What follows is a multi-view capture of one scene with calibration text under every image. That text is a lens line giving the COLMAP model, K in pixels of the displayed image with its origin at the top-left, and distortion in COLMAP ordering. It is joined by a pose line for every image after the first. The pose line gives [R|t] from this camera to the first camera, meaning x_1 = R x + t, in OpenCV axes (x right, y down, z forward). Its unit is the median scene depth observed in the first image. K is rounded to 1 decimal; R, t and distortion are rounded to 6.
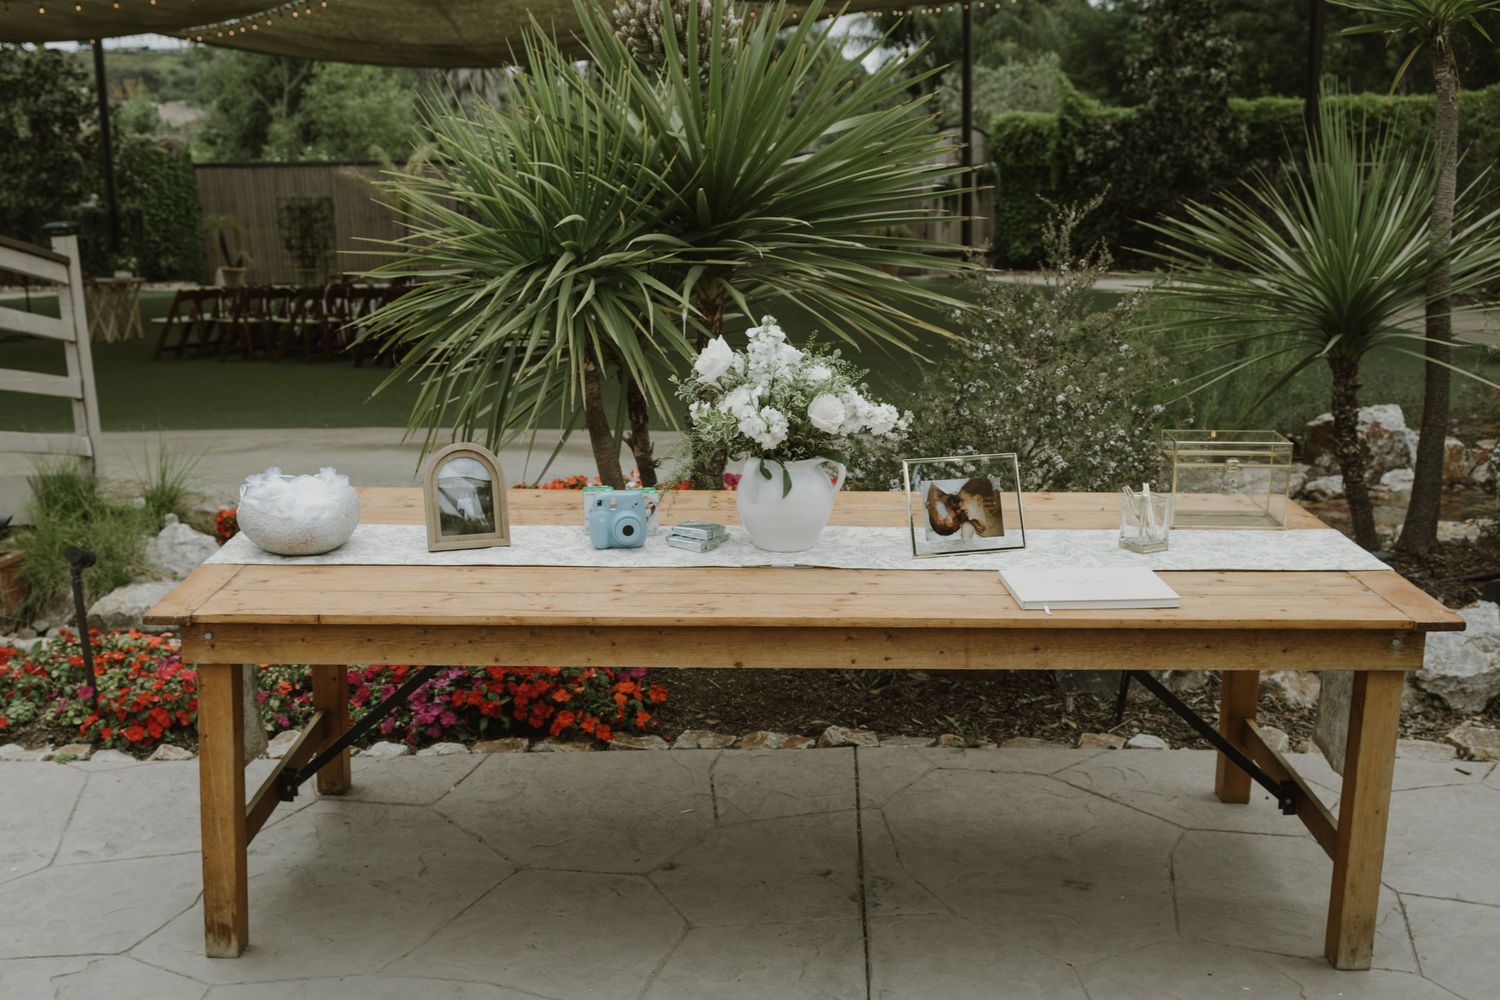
lens RADIAL K [[1559.9, 0, 700.3], [0, 1559.9, 543.9], [0, 0, 1]] dist [-0.010605, 0.000000]
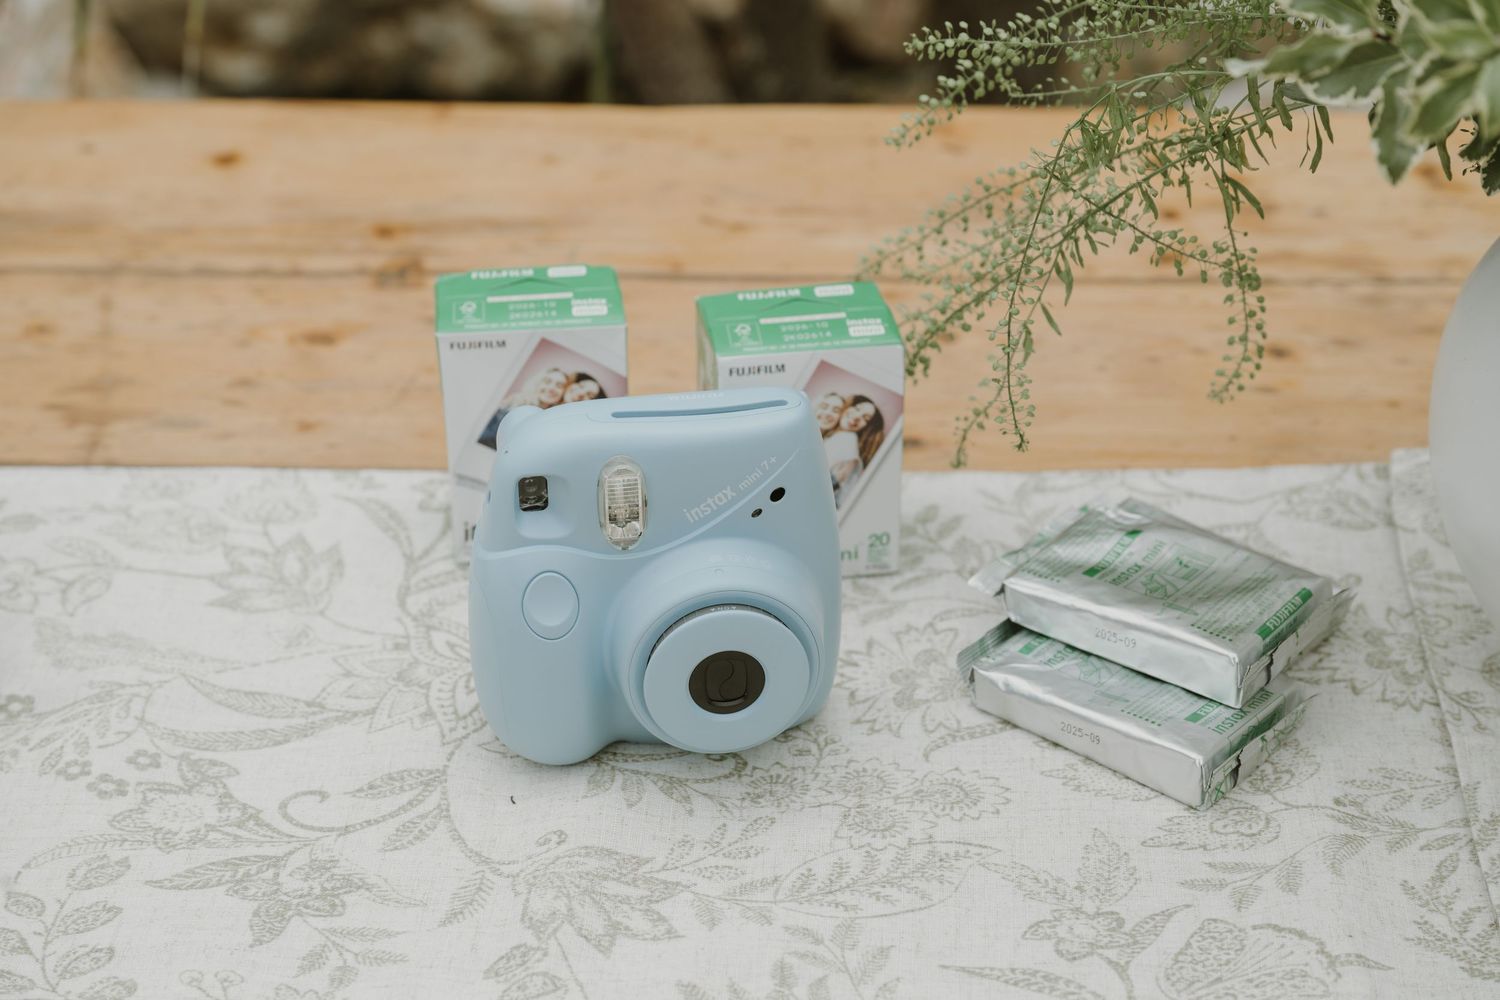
lens RADIAL K [[3114.3, 0, 753.7], [0, 3114.3, 501.8], [0, 0, 1]] dist [0.005376, 0.000000]
pose [[0.999911, -0.000093, -0.013335, -0.019367], [0.003616, 0.964412, 0.264378, -0.051095], [0.012836, -0.264403, 0.964327, 0.349944]]
